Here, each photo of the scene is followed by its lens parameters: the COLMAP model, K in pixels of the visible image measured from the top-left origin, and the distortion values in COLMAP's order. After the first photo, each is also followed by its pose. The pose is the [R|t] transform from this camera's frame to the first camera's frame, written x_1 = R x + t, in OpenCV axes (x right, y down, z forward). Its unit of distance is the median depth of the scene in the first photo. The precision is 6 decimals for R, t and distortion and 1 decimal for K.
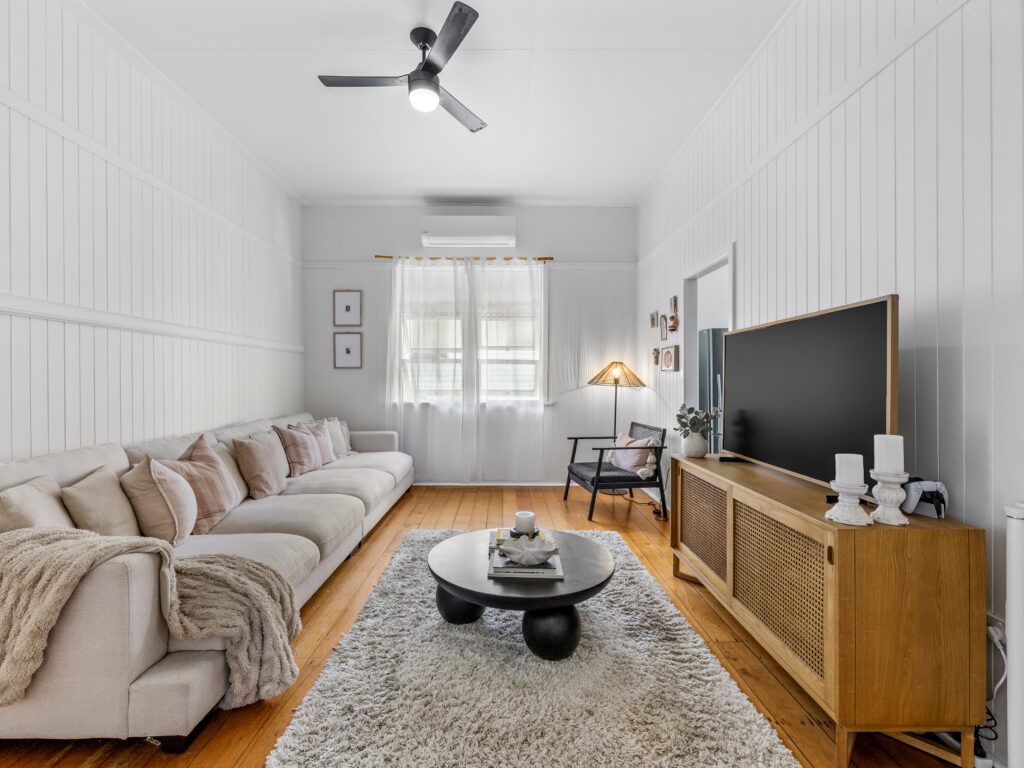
lens RADIAL K [[462.1, 0, 512.0], [0, 462.1, 384.0], [0, 0, 1]] dist [-0.040943, -0.000104]
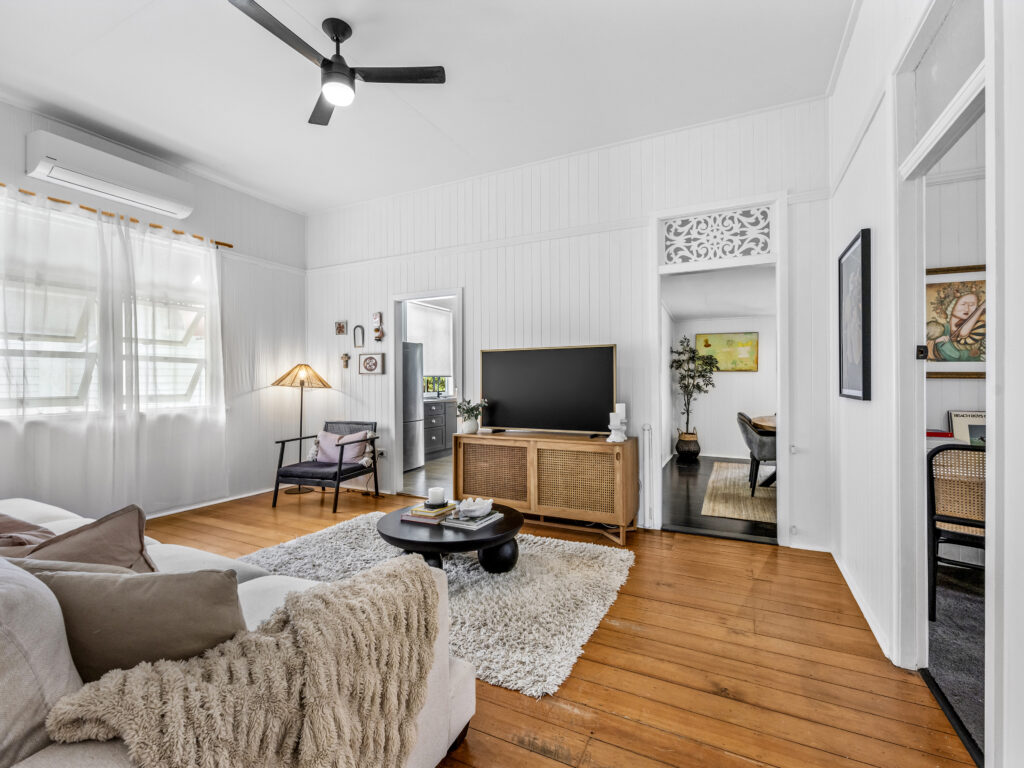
lens RADIAL K [[461.0, 0, 512.0], [0, 461.0, 384.0], [0, 0, 1]] dist [0.000730, -0.000096]
pose [[0.458068, -0.007324, 0.888887, -0.466339], [0.010700, 0.999939, 0.002725, -0.001558], [-0.888853, 0.008263, 0.458118, 0.109467]]
